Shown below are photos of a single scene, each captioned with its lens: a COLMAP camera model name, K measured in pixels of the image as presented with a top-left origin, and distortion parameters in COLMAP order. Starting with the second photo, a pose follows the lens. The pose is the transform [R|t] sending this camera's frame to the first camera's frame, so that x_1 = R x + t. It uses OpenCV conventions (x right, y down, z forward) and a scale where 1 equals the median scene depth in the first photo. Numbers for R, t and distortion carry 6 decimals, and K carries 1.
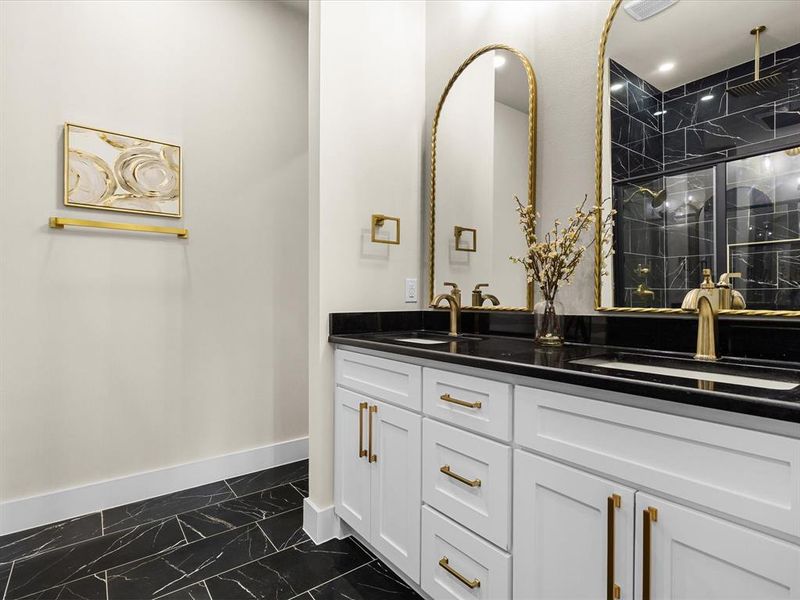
lens RADIAL K [[409.0, 0, 398.9], [0, 409.0, 298.4], [0, 0, 1]] dist [0.003939, 0.000533]
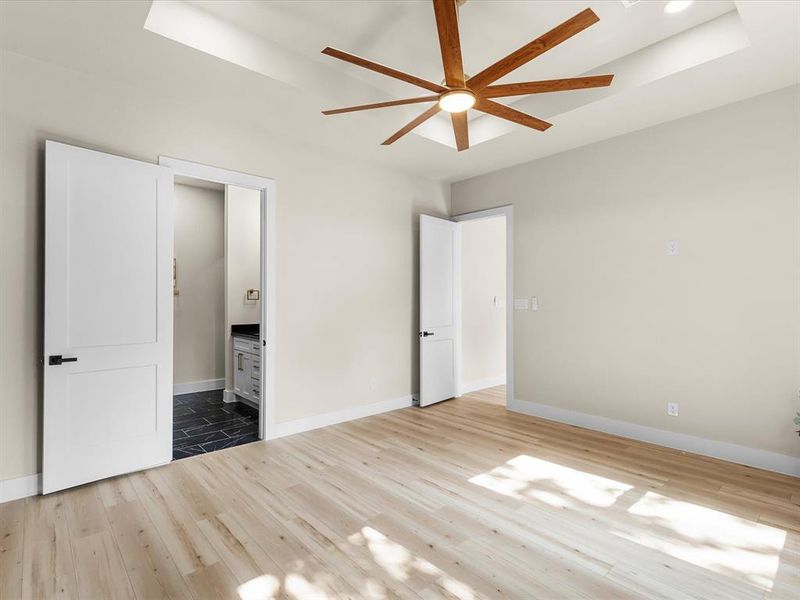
lens RADIAL K [[409.0, 0, 400.8], [0, 409.0, 301.4], [0, 0, 1]] dist [0.003939, 0.000533]
pose [[0.997000, -0.005313, 0.077216, 0.779783], [0.004798, 0.999965, 0.006855, -0.141418], [-0.077249, -0.006464, 0.996991, -1.927448]]
